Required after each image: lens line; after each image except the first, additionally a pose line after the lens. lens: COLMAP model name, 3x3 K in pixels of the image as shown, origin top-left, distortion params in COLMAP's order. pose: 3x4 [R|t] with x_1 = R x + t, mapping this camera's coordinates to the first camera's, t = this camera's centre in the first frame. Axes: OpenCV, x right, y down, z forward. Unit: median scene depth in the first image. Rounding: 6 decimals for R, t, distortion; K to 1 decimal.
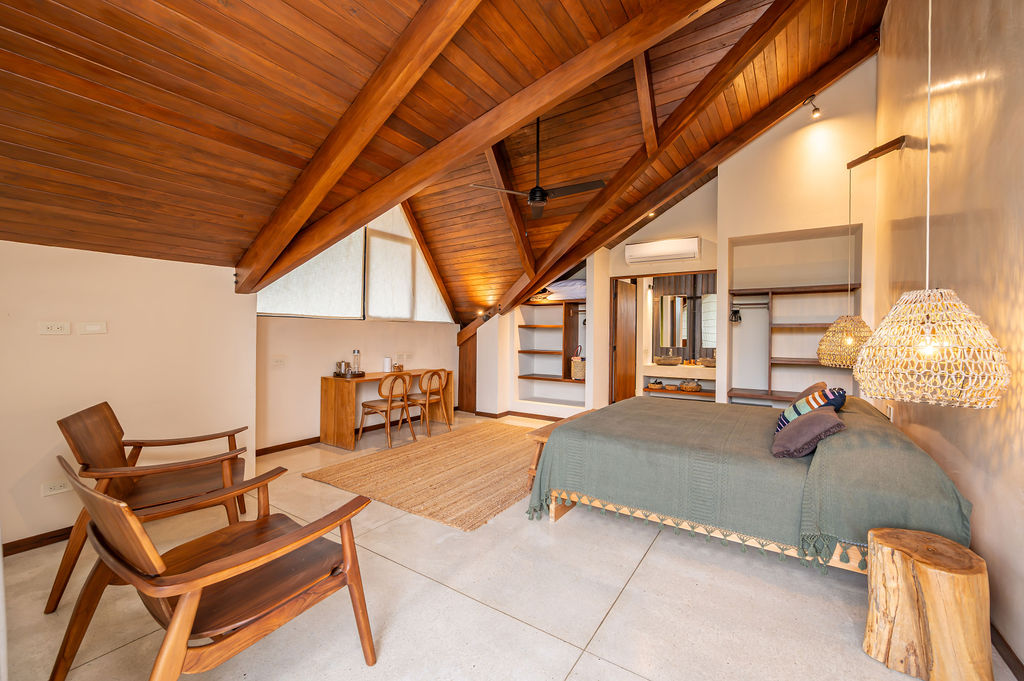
lens RADIAL K [[418.5, 0, 515.6], [0, 418.5, 336.2], [0, 0, 1]] dist [-0.004910, -0.000841]
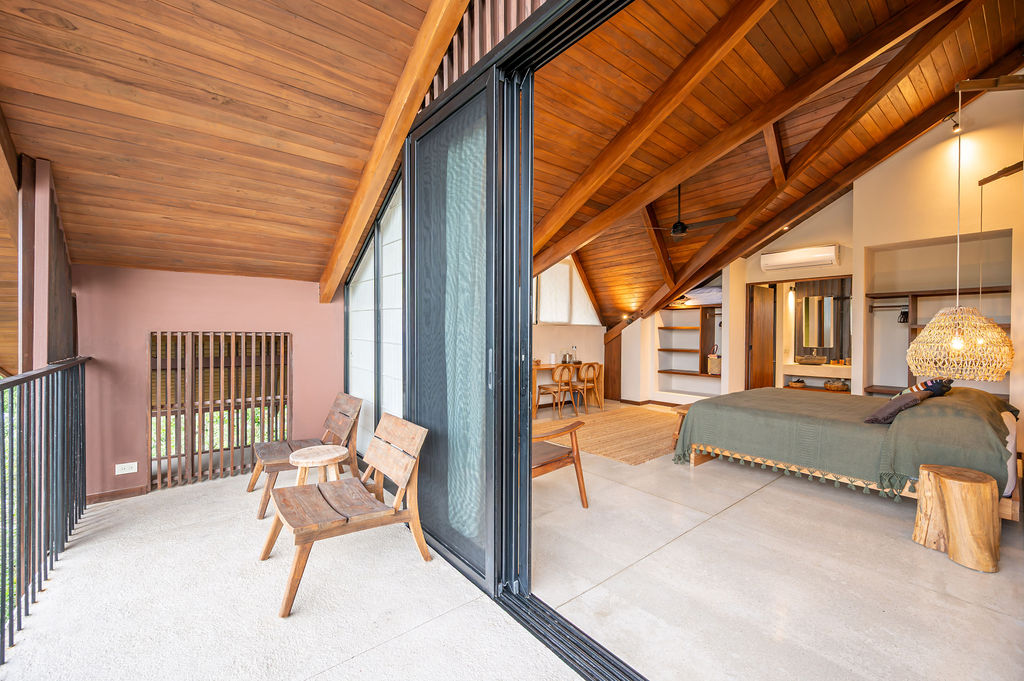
lens RADIAL K [[418.5, 0, 509.4], [0, 418.5, 337.3], [0, 0, 1]] dist [-0.004910, -0.000841]
pose [[0.951365, -0.000200, -0.308065, -0.040746], [0.000871, 0.999998, 0.002042, -0.000702], [0.308064, -0.002211, 0.951363, -0.333962]]
